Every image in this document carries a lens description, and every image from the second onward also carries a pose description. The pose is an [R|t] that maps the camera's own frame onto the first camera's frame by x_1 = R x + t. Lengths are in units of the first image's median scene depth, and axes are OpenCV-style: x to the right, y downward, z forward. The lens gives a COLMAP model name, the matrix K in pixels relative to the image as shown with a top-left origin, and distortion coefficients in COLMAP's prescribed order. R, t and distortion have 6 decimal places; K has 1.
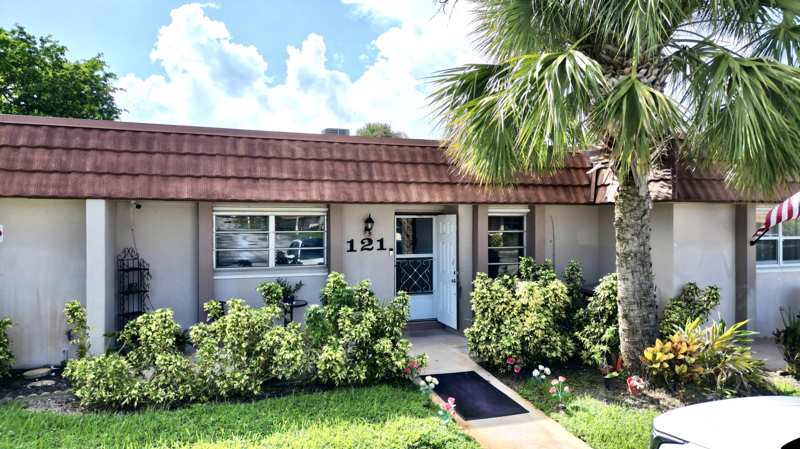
lens RADIAL K [[562.7, 0, 400.0], [0, 562.7, 224.5], [0, 0, 1]] dist [0.041658, -0.067416]
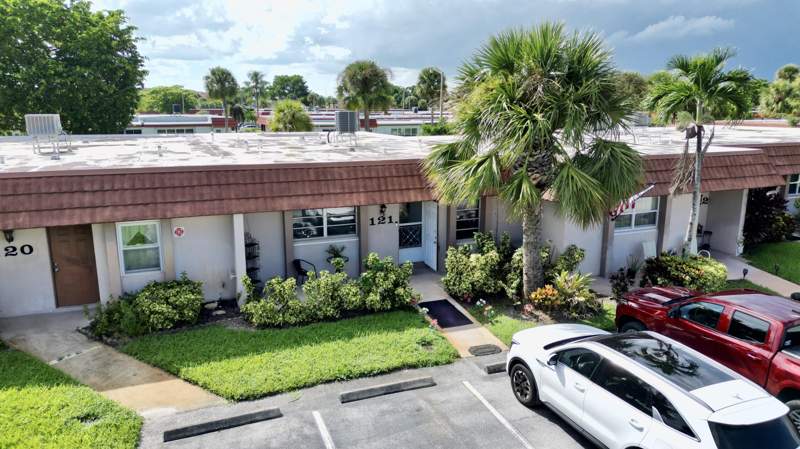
lens RADIAL K [[562.7, 0, 400.0], [0, 562.7, 224.5], [0, 0, 1]] dist [0.041658, -0.067416]
pose [[0.998869, -0.009578, 0.046582, -0.105719], [-0.000012, 0.979459, 0.201645, -0.360810], [-0.047557, -0.201417, 0.978350, -0.758434]]
